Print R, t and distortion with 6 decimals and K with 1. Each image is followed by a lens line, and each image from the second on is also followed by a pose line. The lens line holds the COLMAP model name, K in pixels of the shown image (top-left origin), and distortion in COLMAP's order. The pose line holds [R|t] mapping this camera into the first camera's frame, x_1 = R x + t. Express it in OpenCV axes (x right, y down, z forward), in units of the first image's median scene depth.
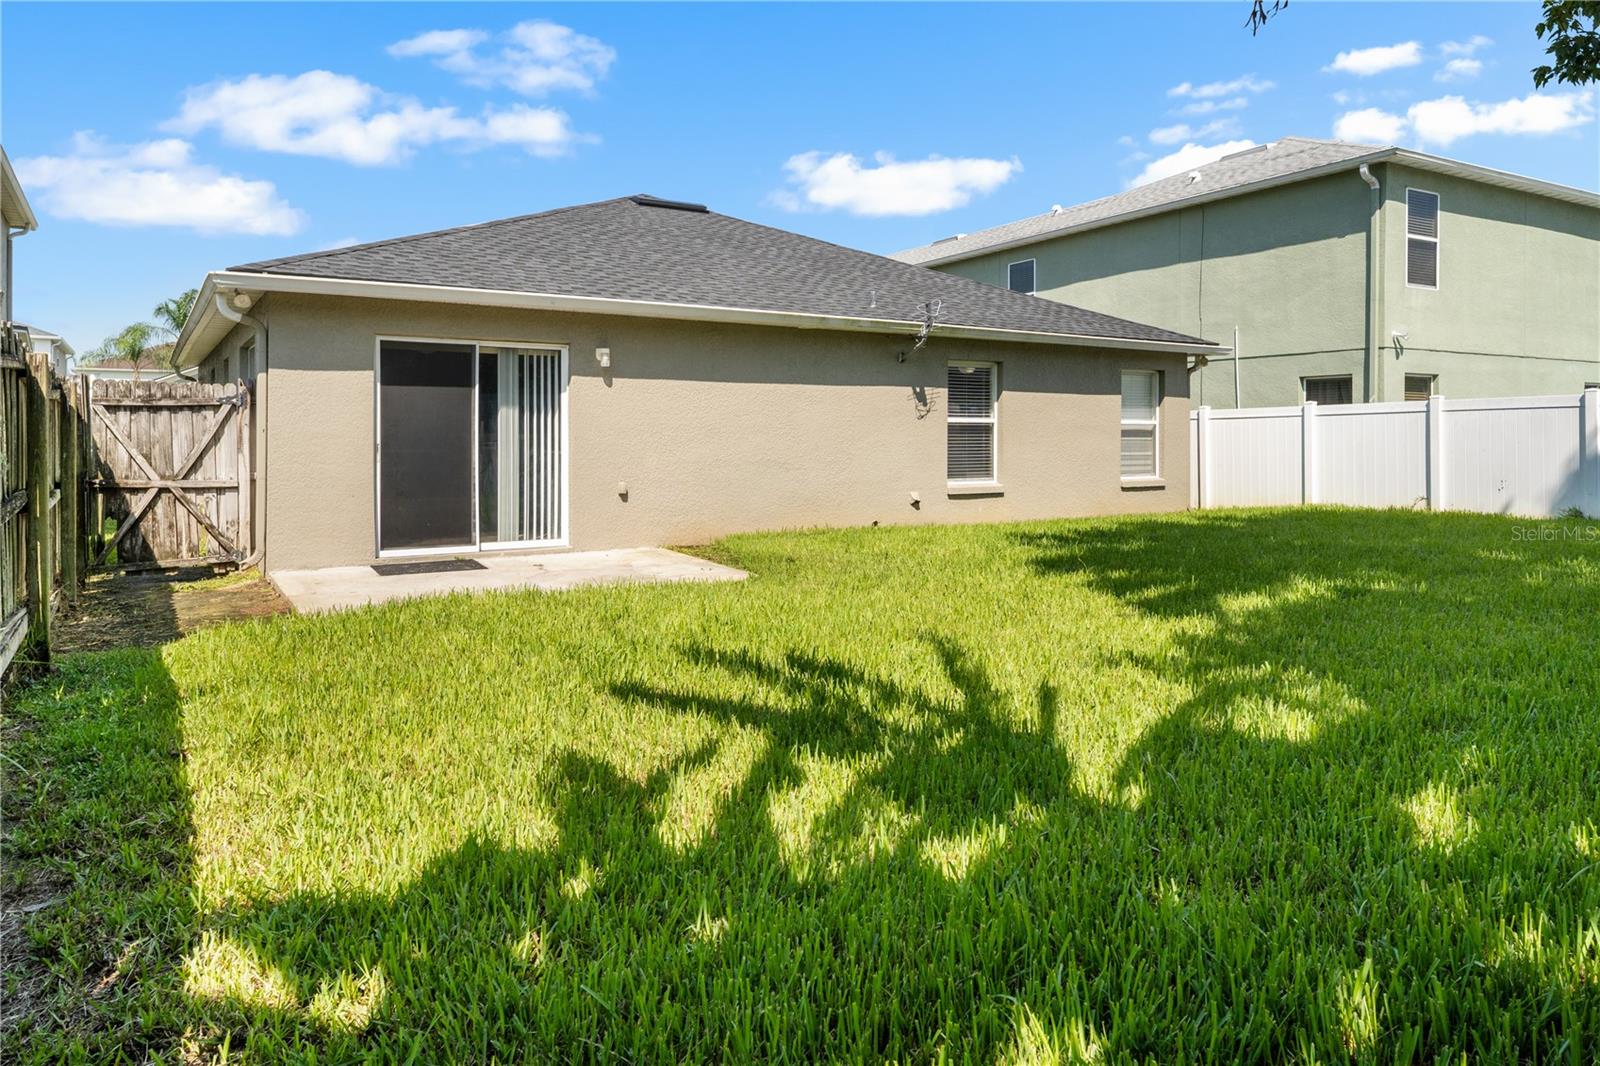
lens RADIAL K [[1022.2, 0, 803.9], [0, 1022.2, 537.6], [0, 0, 1]] dist [0.016723, -0.011204]
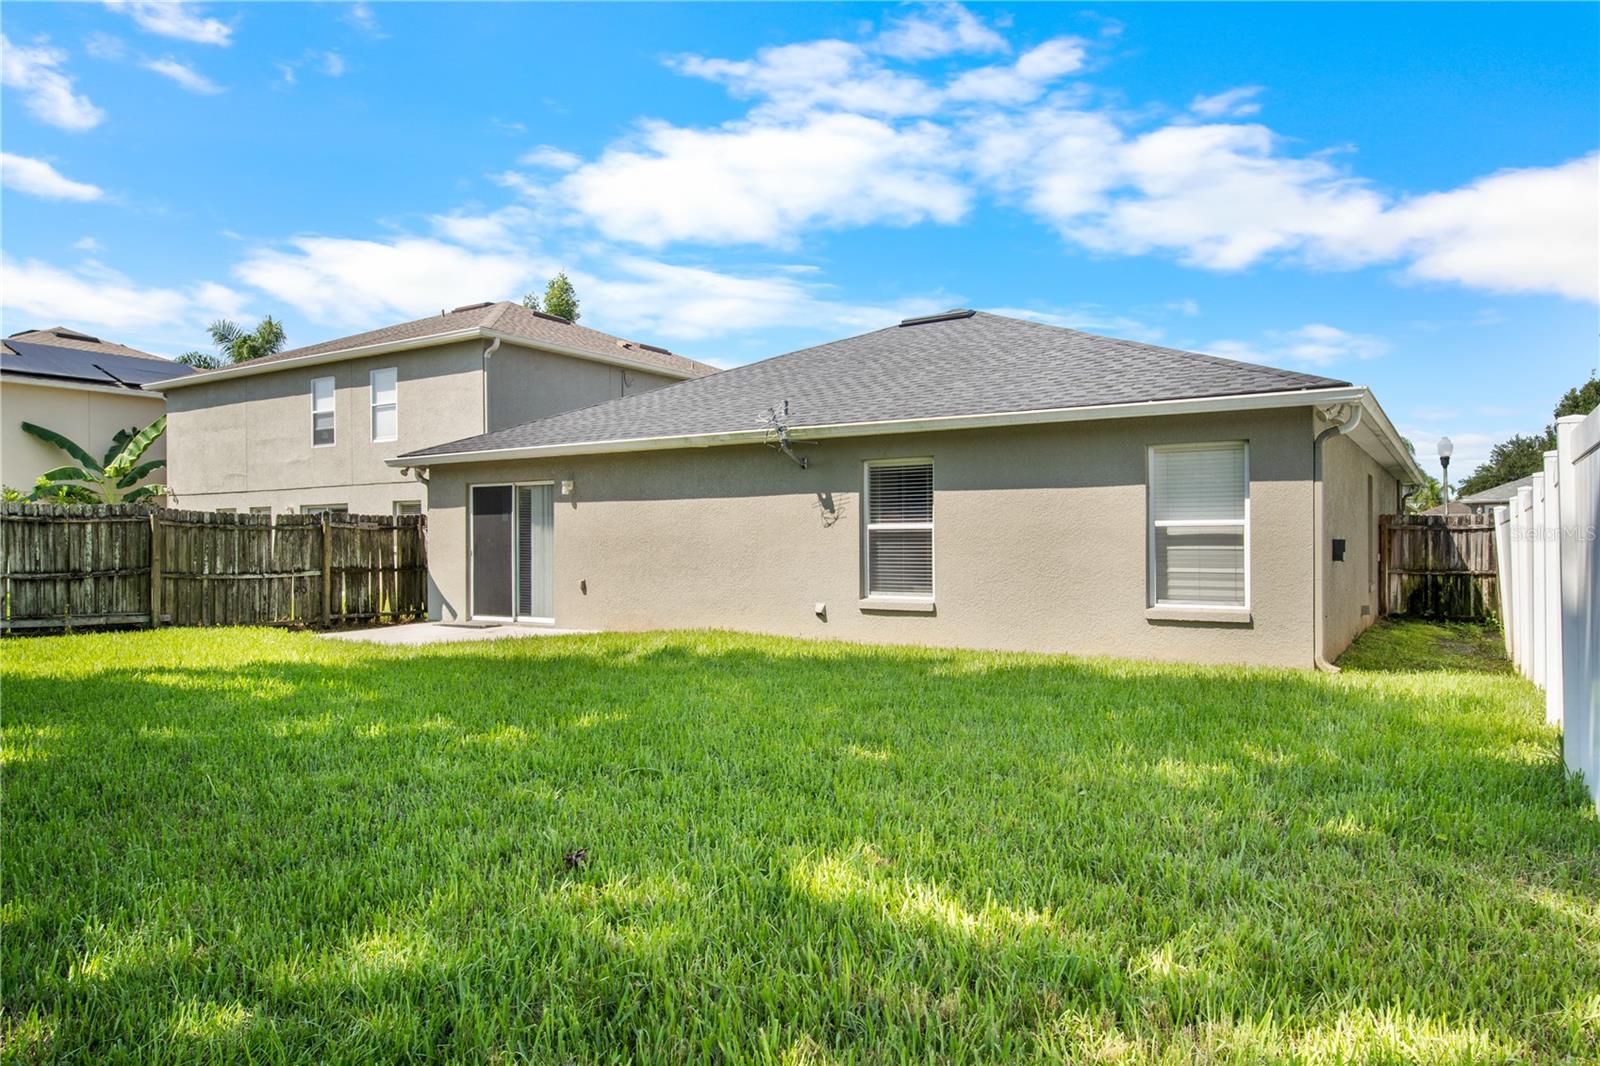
lens RADIAL K [[1022.2, 0, 803.3], [0, 1022.2, 531.9], [0, 0, 1]] dist [0.016723, -0.011204]
pose [[0.440323, -0.001637, -0.897838, 0.950677], [-0.076335, 0.996309, -0.039254, -0.071500], [0.894589, 0.085821, 0.438573, 0.558998]]
